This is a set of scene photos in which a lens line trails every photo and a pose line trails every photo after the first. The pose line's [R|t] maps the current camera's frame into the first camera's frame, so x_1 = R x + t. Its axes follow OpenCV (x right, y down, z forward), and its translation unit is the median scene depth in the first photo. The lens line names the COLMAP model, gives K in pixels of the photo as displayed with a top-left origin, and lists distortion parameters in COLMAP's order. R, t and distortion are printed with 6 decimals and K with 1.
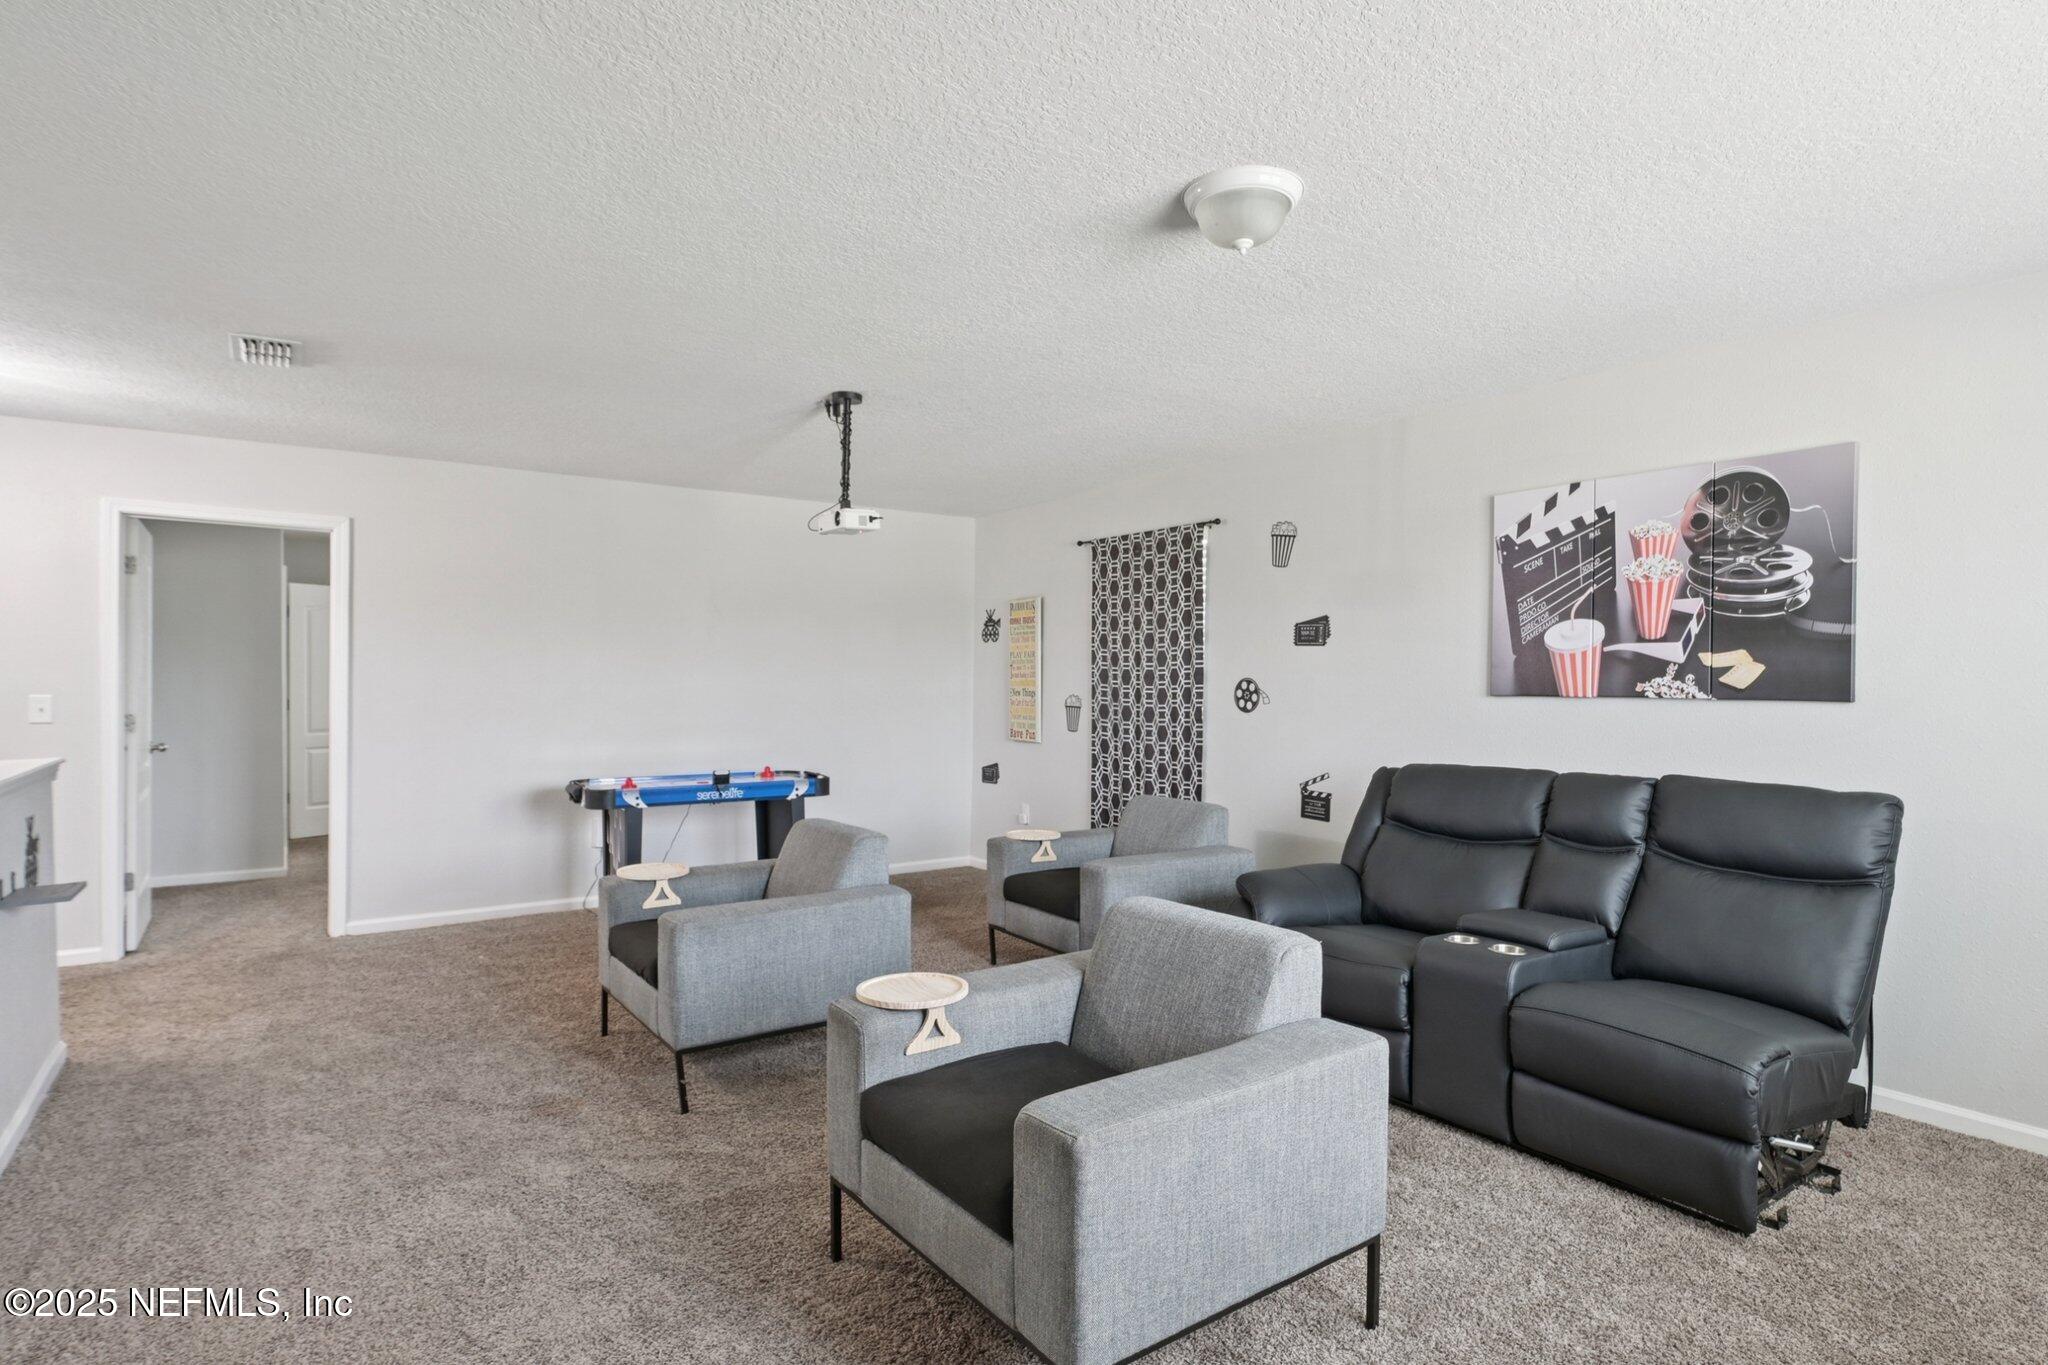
lens RADIAL K [[1063.9, 0, 1024.1], [0, 1063.9, 693.1], [0, 0, 1]] dist [0.000115, -0.000110]
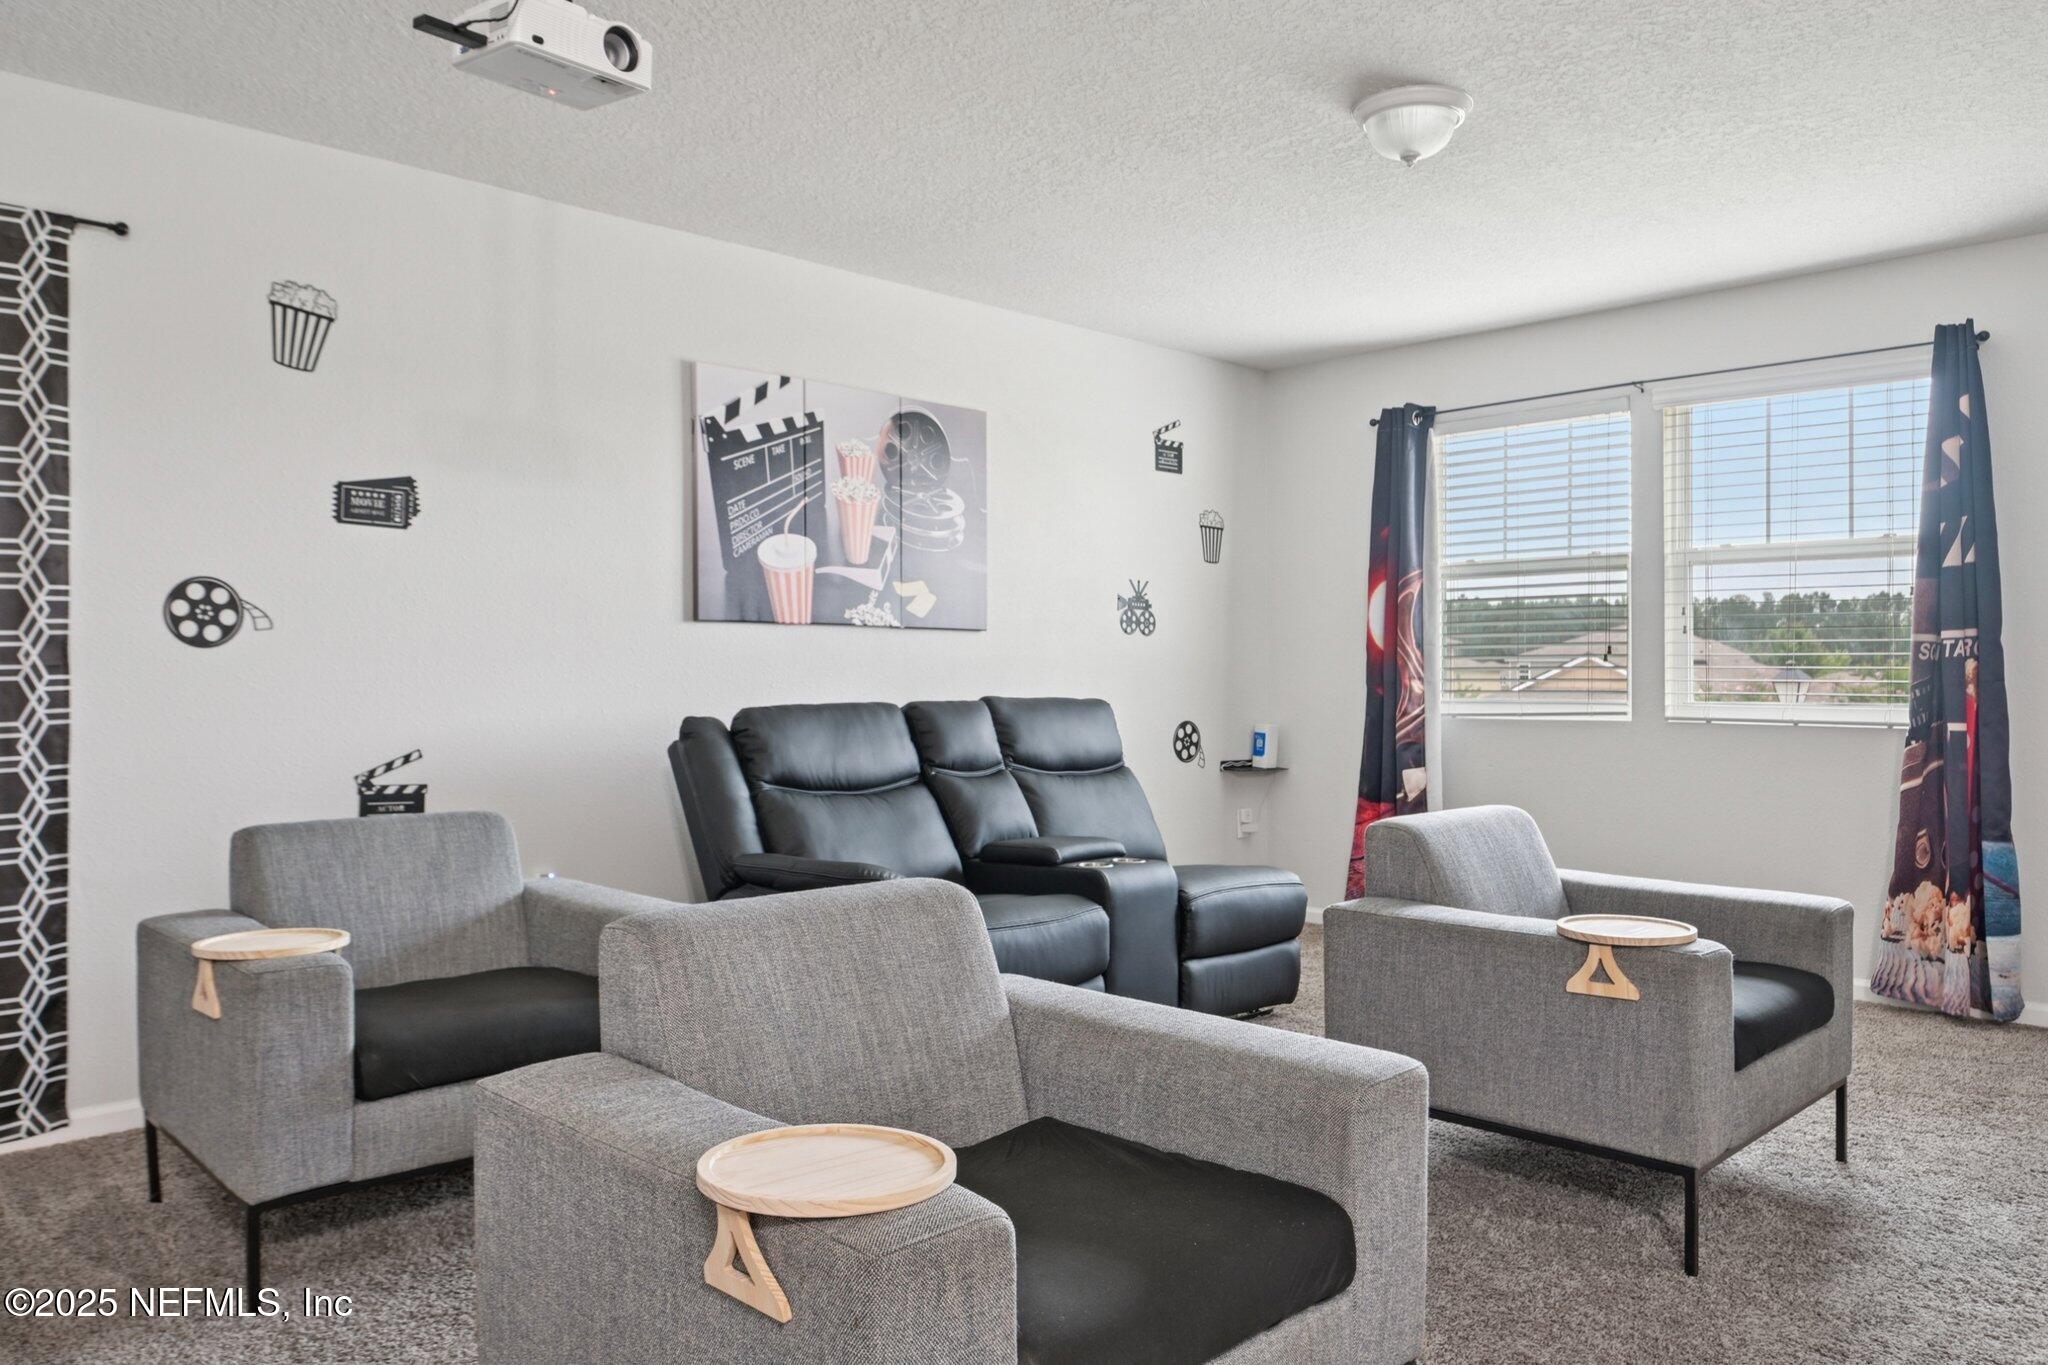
lens RADIAL K [[1487.3, 0, 1024.0], [0, 1487.3, 682.5], [0, 0, 1]] dist [-0.004020, -0.003488]
pose [[-0.159551, -0.007299, 0.987163, -0.678038], [0.008094, 0.999929, 0.008701, 0.040672], [-0.987157, 0.009378, -0.159480, 0.960417]]
